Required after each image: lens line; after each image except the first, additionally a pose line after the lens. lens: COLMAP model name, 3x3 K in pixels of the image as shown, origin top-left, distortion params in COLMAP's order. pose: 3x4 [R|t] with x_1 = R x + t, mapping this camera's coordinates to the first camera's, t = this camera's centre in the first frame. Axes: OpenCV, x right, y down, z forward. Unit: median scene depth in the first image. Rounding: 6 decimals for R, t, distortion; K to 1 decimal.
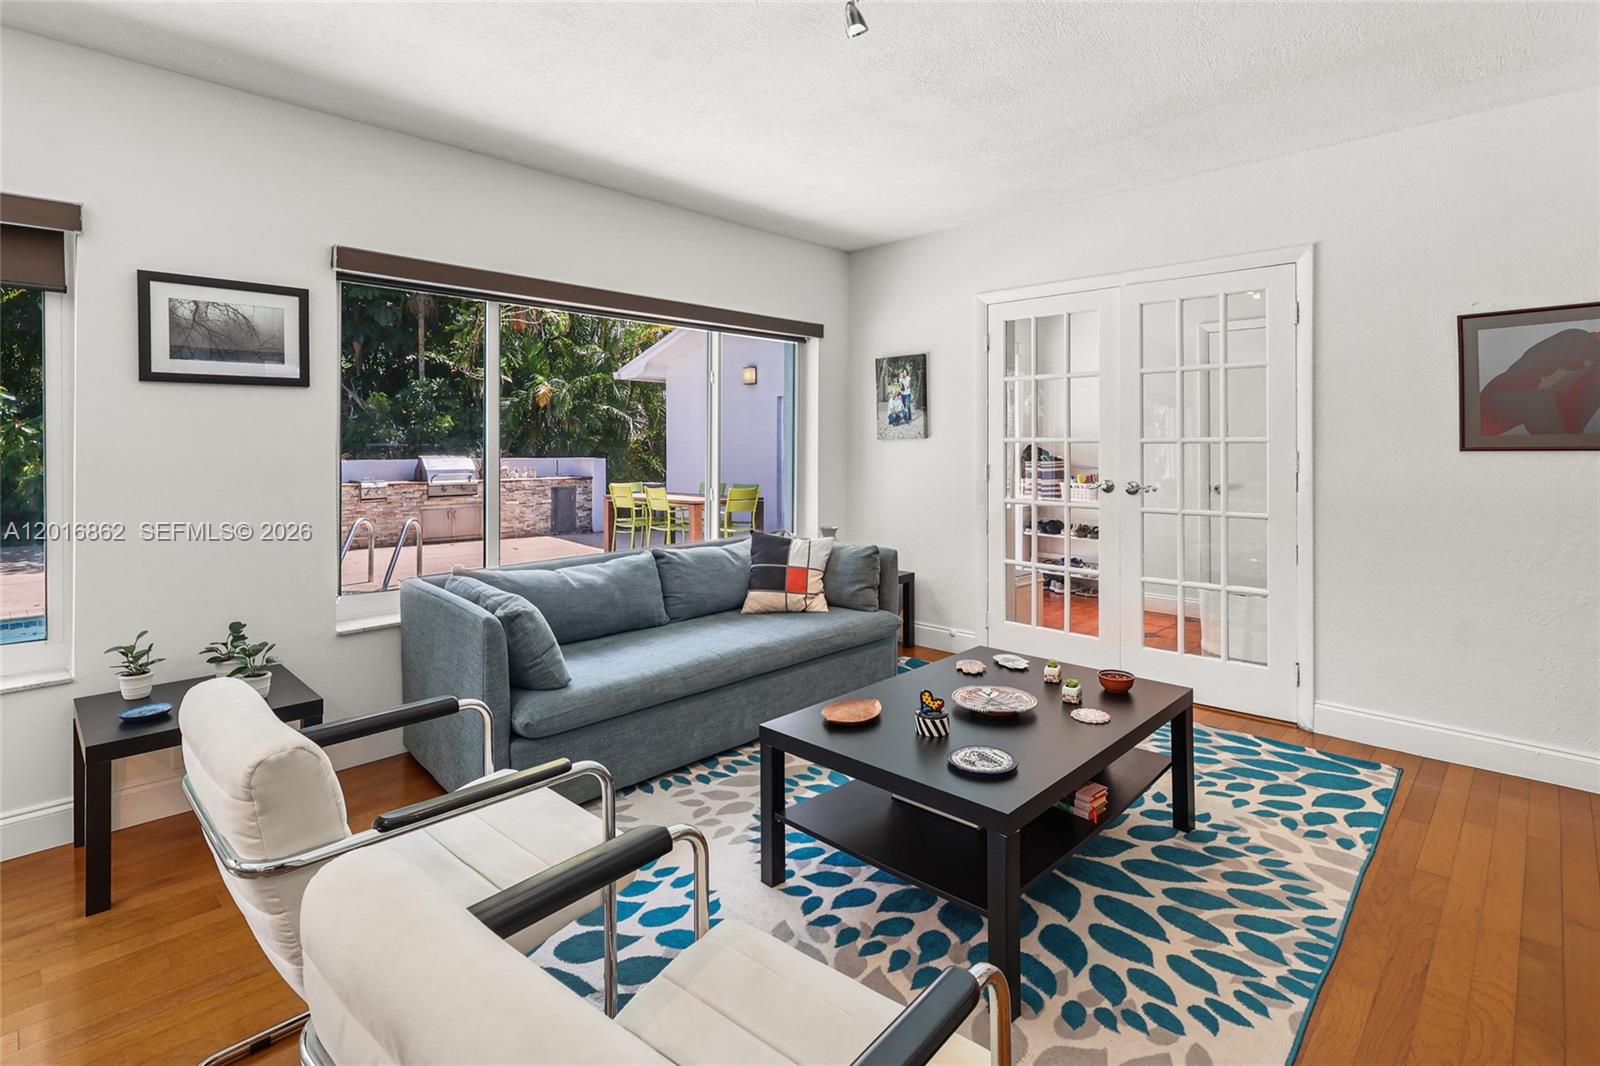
lens RADIAL K [[781.9, 0, 800.3], [0, 781.9, 449.3], [0, 0, 1]] dist [0.000866, -0.000062]
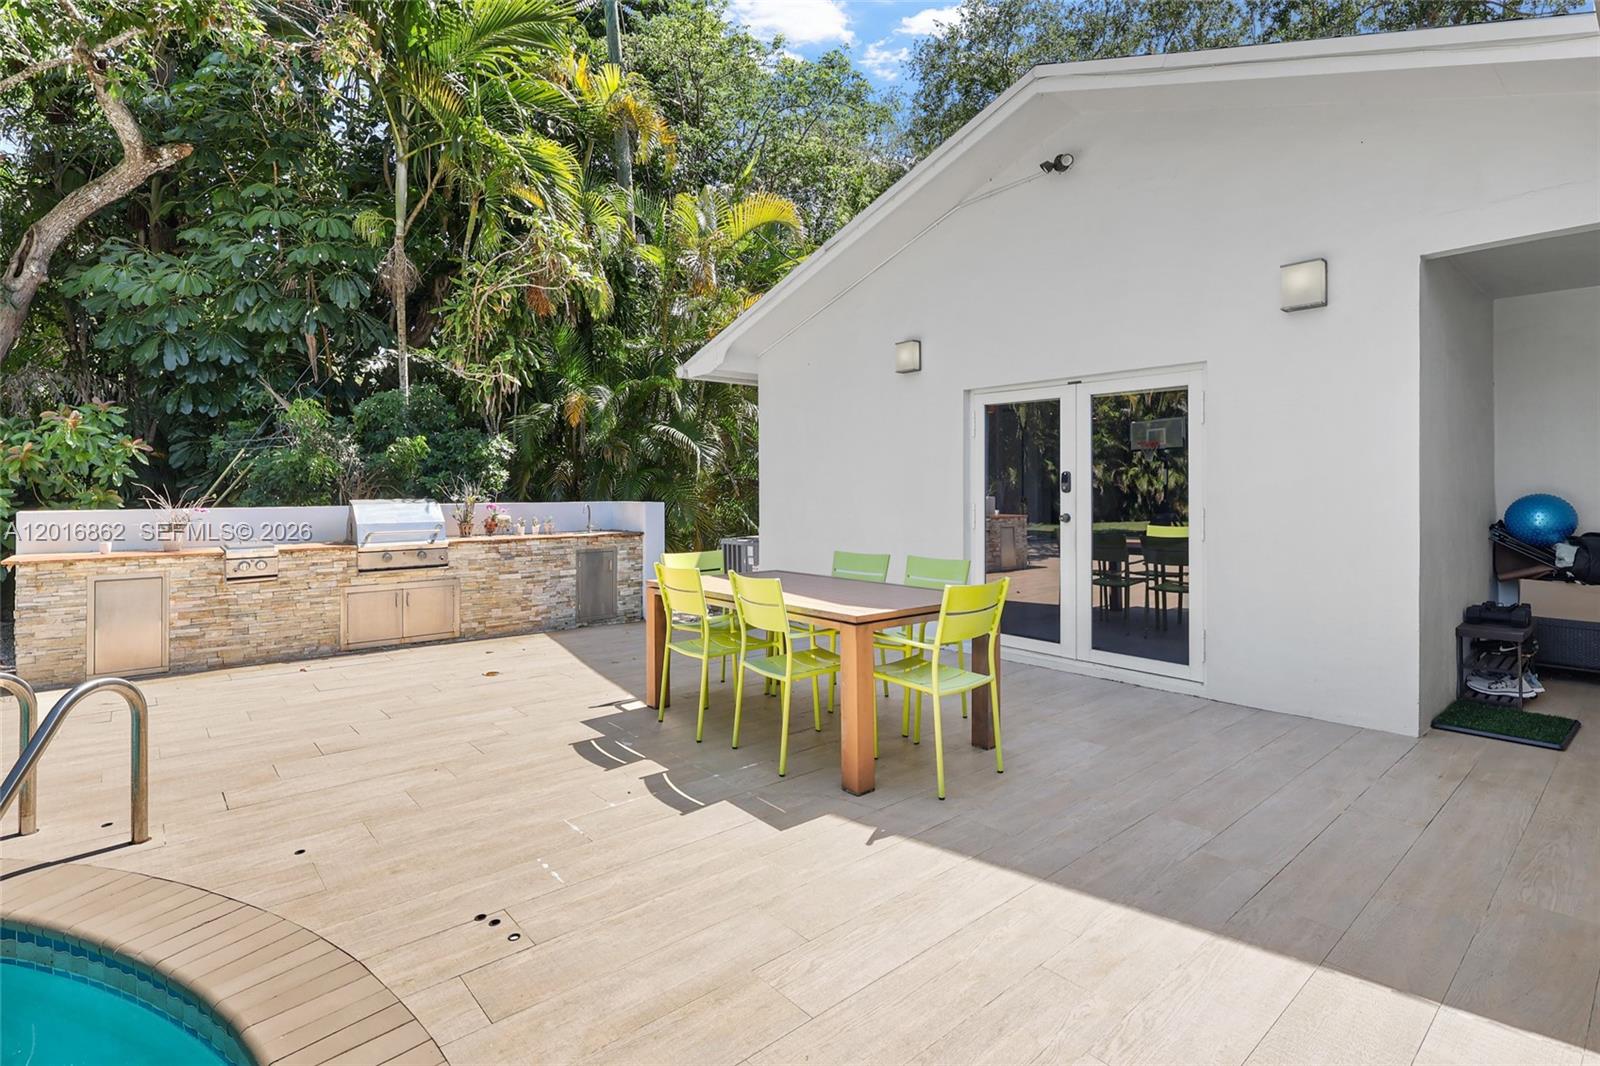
lens RADIAL K [[758.6, 0, 803.3], [0, 758.6, 480.3], [0, 0, 1]] dist [-0.000890, 0.000177]
pose [[0.996196, -0.006386, -0.086912, -0.084712], [0.005051, 0.999866, -0.015569, 0.003468], [0.087000, 0.015071, 0.996094, 0.408069]]
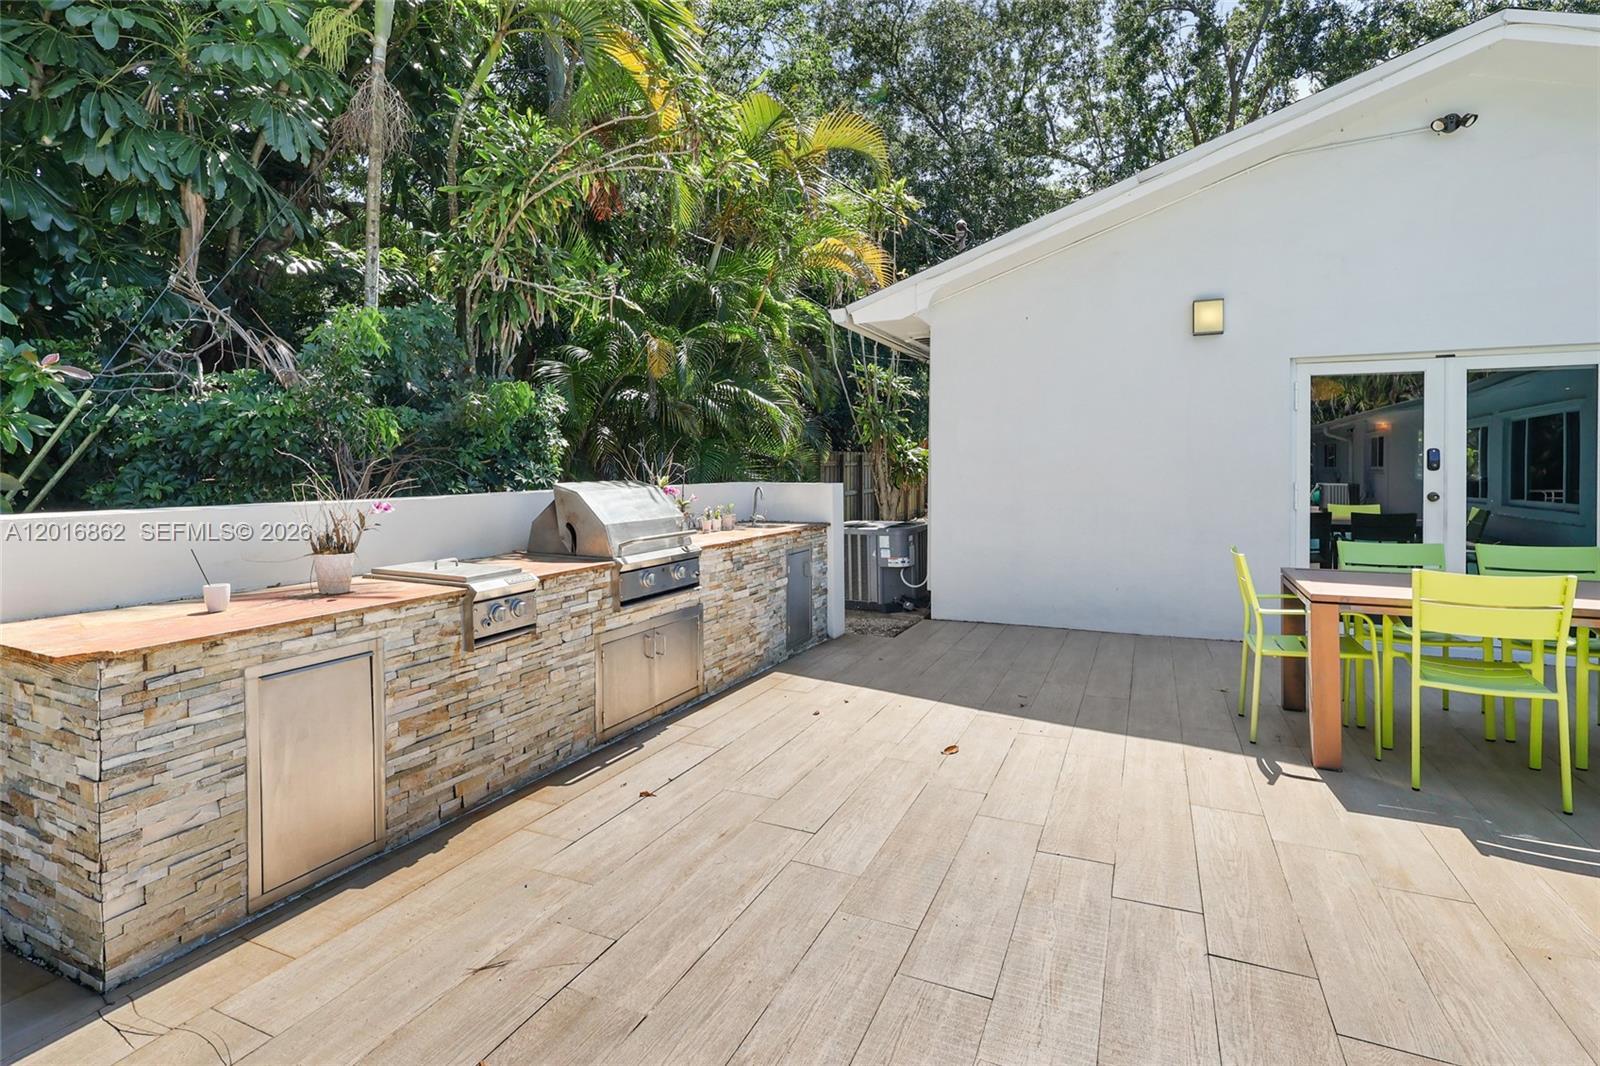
lens RADIAL K [[758.6, 0, 803.3], [0, 758.6, 480.3], [0, 0, 1]] dist [-0.000890, 0.000177]
pose [[0.944032, -0.009332, 0.329723, -0.444226], [0.004789, 0.999882, 0.014590, 0.002058], [-0.329820, -0.012195, 0.943965, 0.579238]]
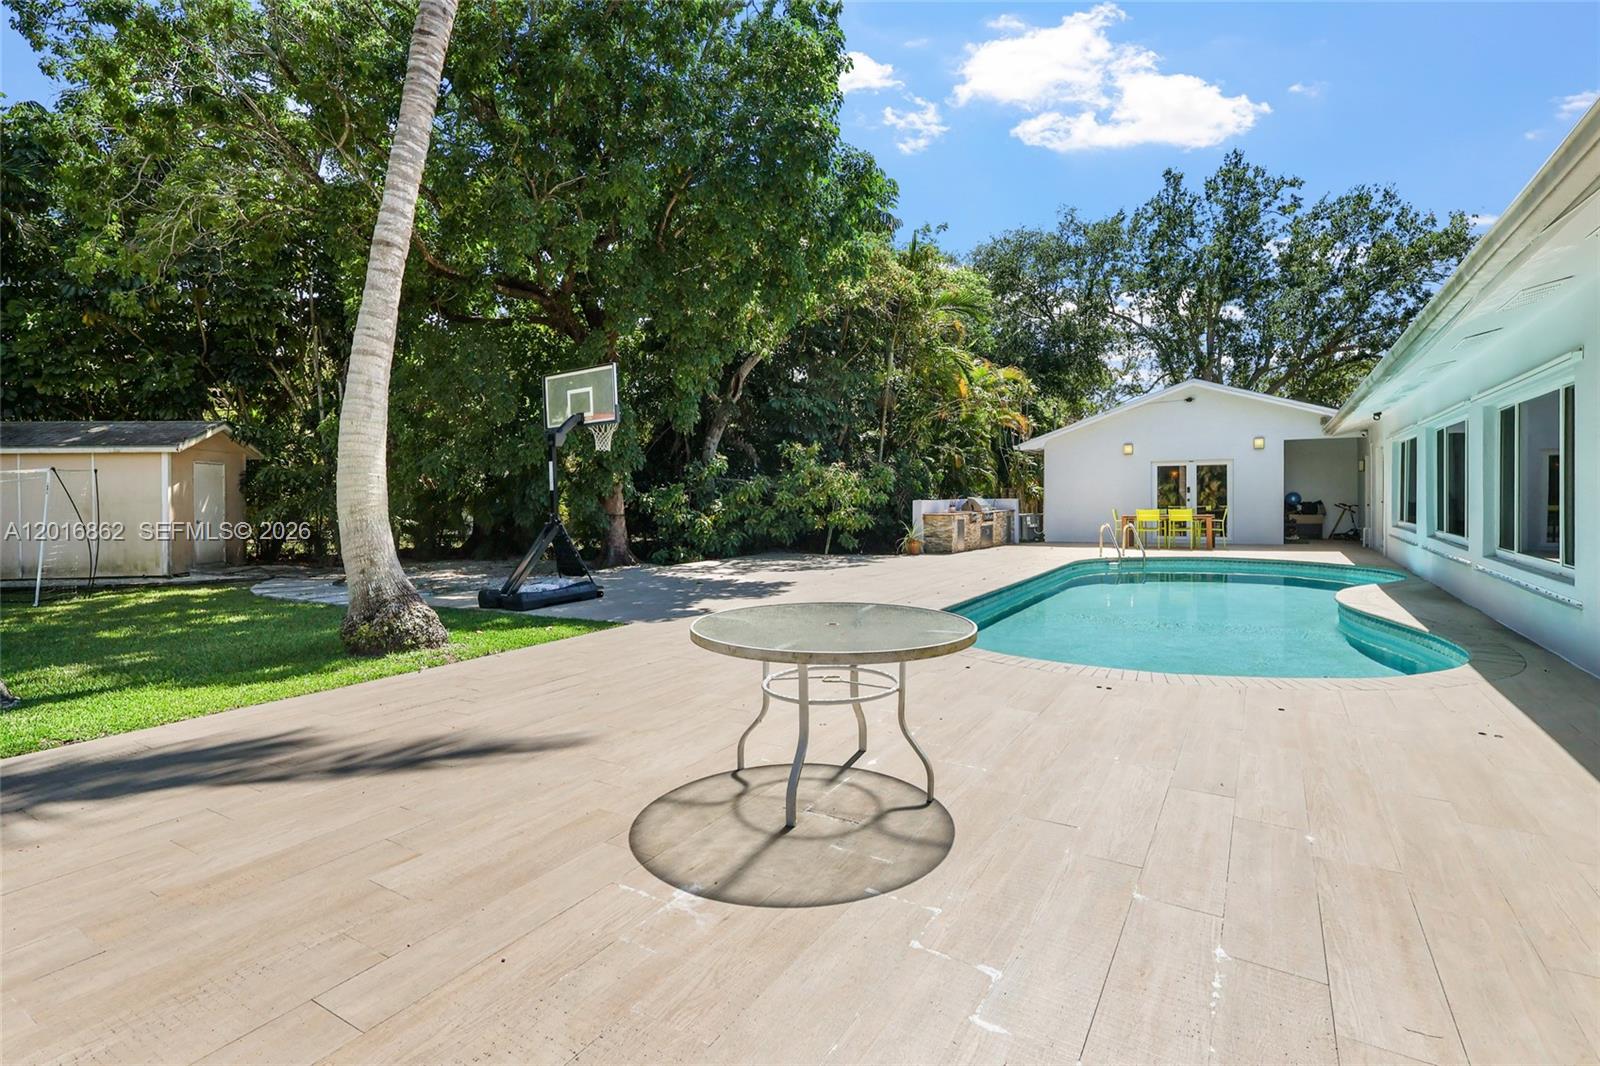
lens RADIAL K [[791.5, 0, 803.1], [0, 791.5, 503.5], [0, 0, 1]] dist [-0.001266, -0.000656]
pose [[0.982123, -0.010876, 0.187924, -1.025776], [0.010365, 0.999939, 0.003703, 0.009021], [-0.187953, -0.001689, 0.982177, -0.545409]]
